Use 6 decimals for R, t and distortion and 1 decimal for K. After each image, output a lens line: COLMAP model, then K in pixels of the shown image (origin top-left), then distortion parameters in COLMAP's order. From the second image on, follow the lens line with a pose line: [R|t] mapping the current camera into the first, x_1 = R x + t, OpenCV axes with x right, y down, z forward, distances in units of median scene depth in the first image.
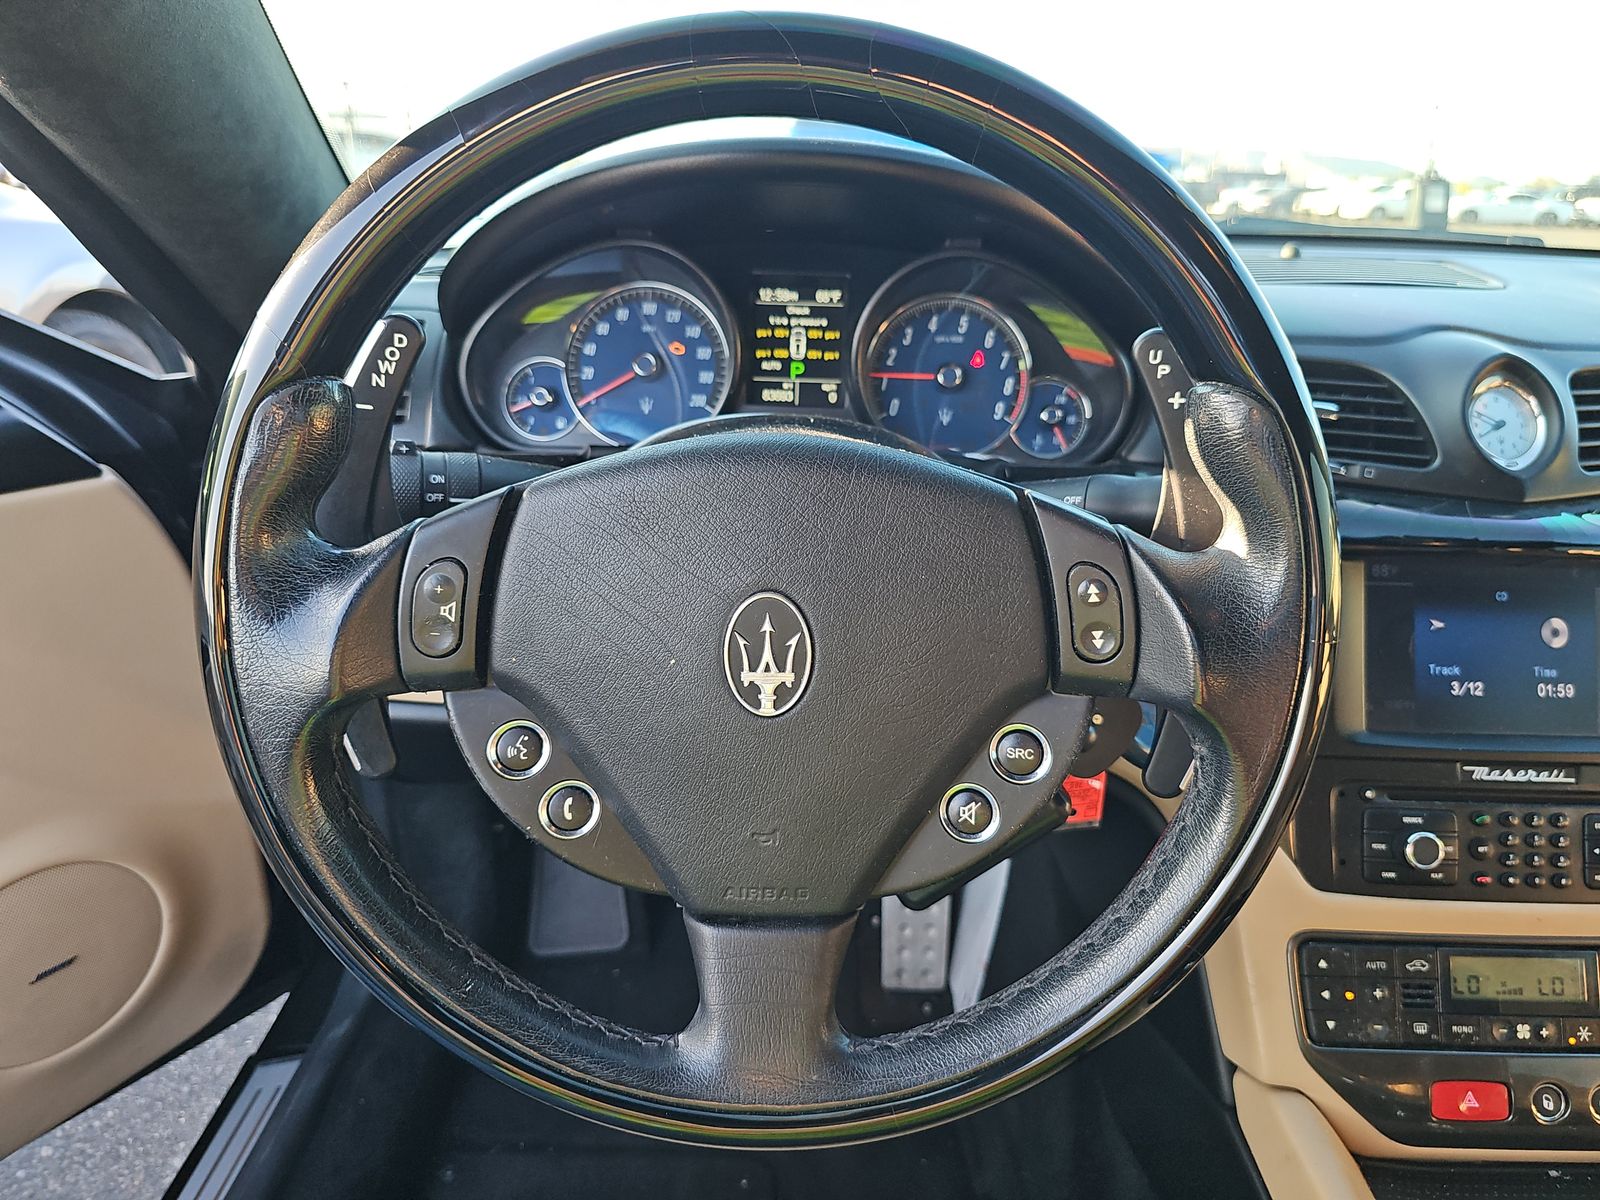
lens RADIAL K [[1091.1, 0, 781.9], [0, 1091.1, 554.5], [0, 0, 1]] dist [0.028549, -0.038213]
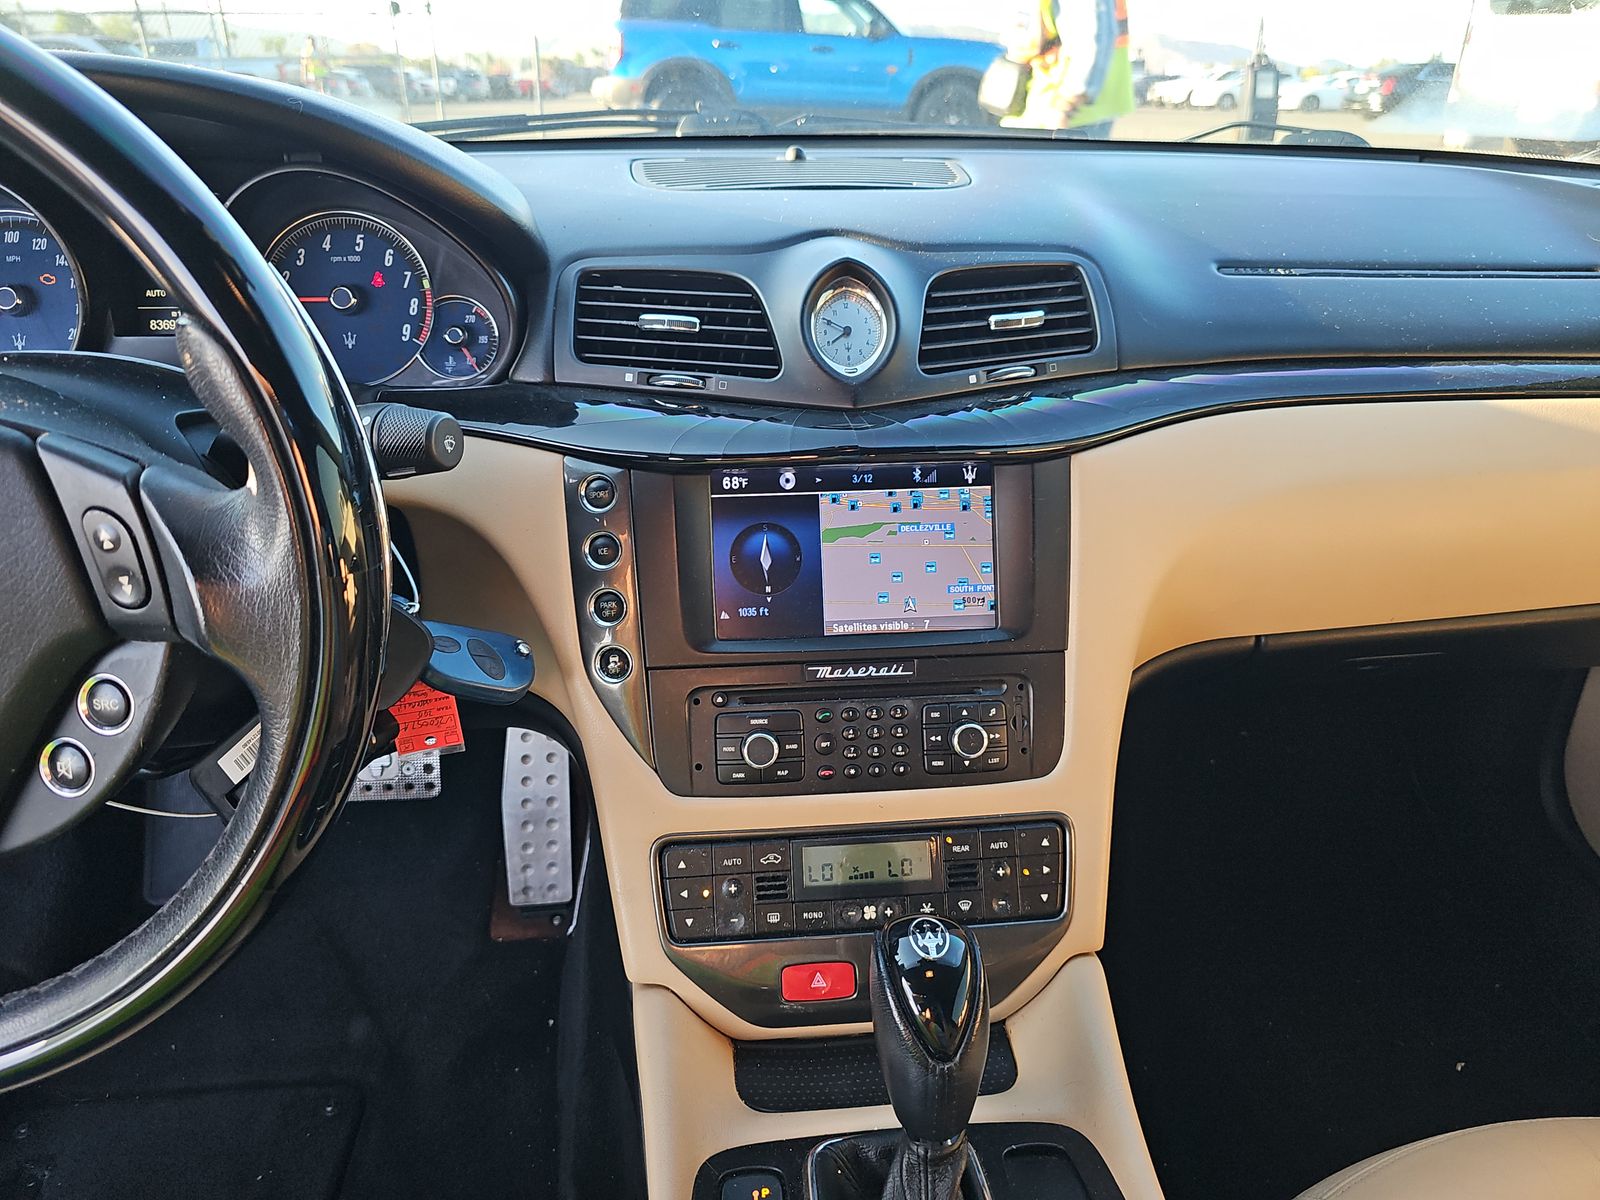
lens RADIAL K [[1091.1, 0, 781.9], [0, 1091.1, 554.5], [0, 0, 1]] dist [0.028549, -0.038213]
pose [[0.993523, -0.061021, 0.095857, 0.424110], [0.053014, 0.995057, 0.083967, -0.000142], [-0.100507, -0.078342, 0.991847, -0.008403]]
